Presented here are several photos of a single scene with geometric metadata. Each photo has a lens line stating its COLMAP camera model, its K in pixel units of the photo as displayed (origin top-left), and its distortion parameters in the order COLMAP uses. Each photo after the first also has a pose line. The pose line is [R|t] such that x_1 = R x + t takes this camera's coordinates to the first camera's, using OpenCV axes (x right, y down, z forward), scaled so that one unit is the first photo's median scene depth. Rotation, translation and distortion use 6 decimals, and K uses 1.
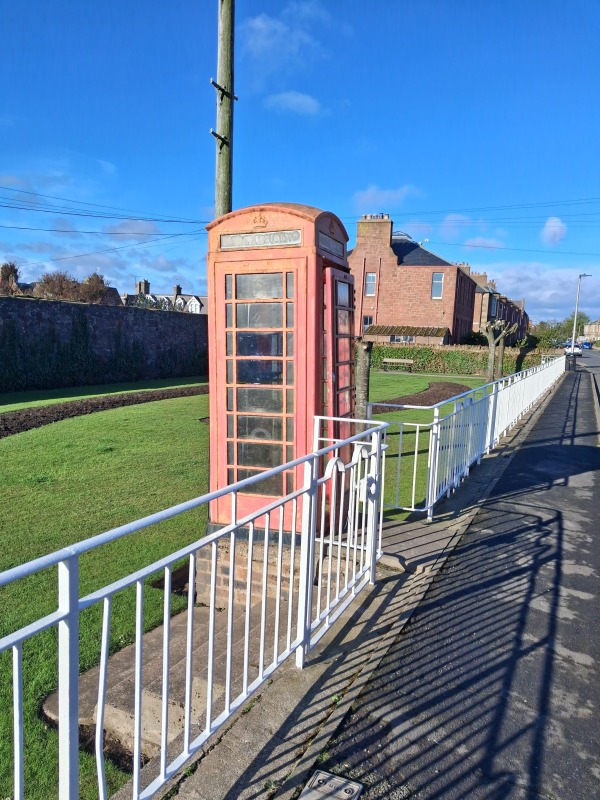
lens RADIAL K [[623.4, 0, 278.9], [0, 623.4, 405.2], [0, 0, 1]] dist [0.004572, -0.097119]
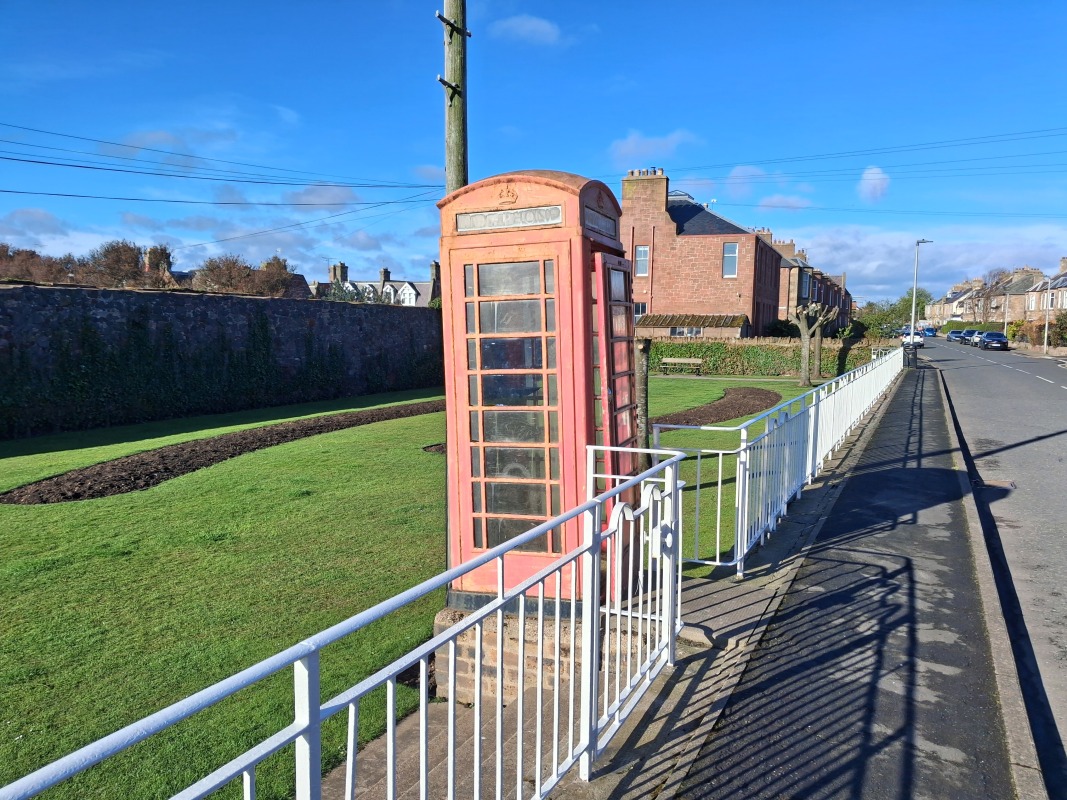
lens RADIAL K [[831.5, 0, 533.5], [0, 831.5, 400.0], [0, 0, 1]] dist [0.004572, -0.097119]
pose [[0.999438, -0.031348, 0.011866, -0.016824], [0.031671, 0.999103, -0.028106, -0.011227], [-0.010975, 0.028466, 0.999535, -0.018074]]
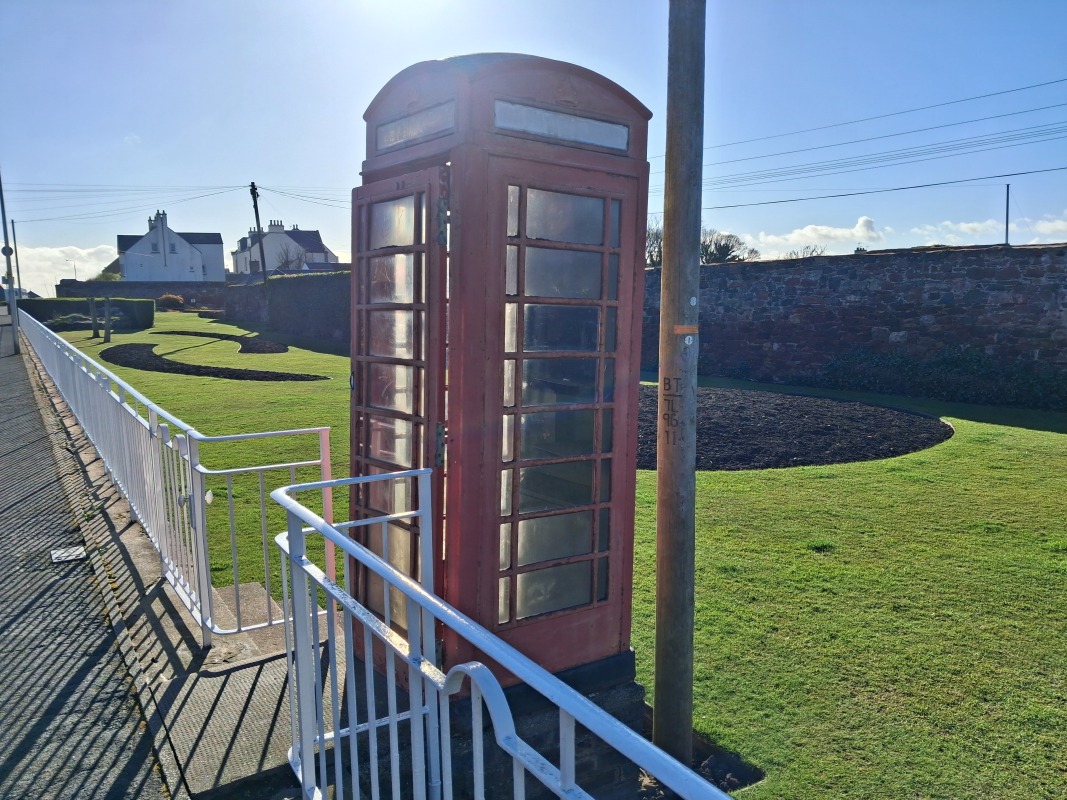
lens RADIAL K [[818.4, 0, 533.5], [0, 818.4, 400.0], [0, 0, 1]] dist [0.006871, -0.041807]
pose [[-0.508736, 0.081843, -0.857023, 0.612889], [-0.118995, 0.979232, 0.164150, -0.156605], [0.852659, 0.185491, -0.488432, 1.426807]]
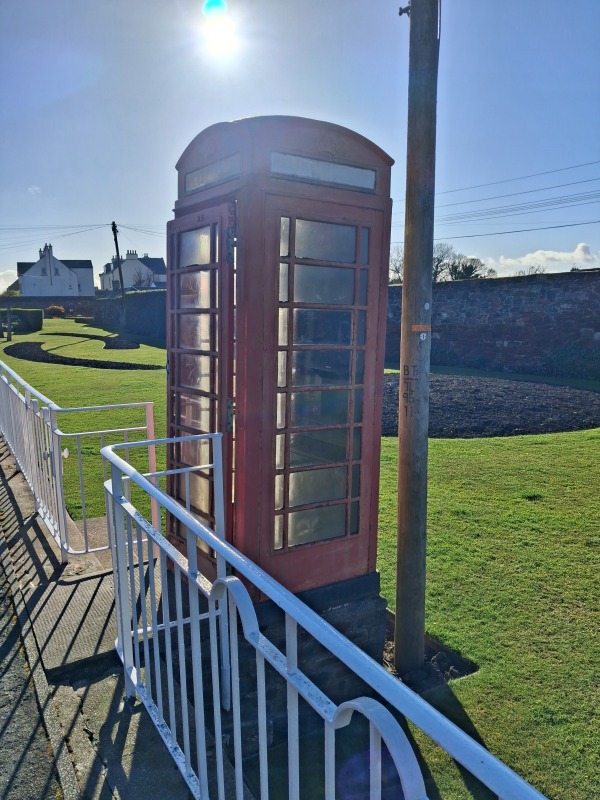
lens RADIAL K [[613.6, 0, 289.4], [0, 613.6, 403.8], [0, 0, 1]] dist [0.006871, -0.041807]
pose [[-0.556707, 0.105681, -0.823959, 0.594674], [-0.112854, 0.973058, 0.201054, -0.155210], [0.823008, 0.204915, -0.529781, 1.443349]]
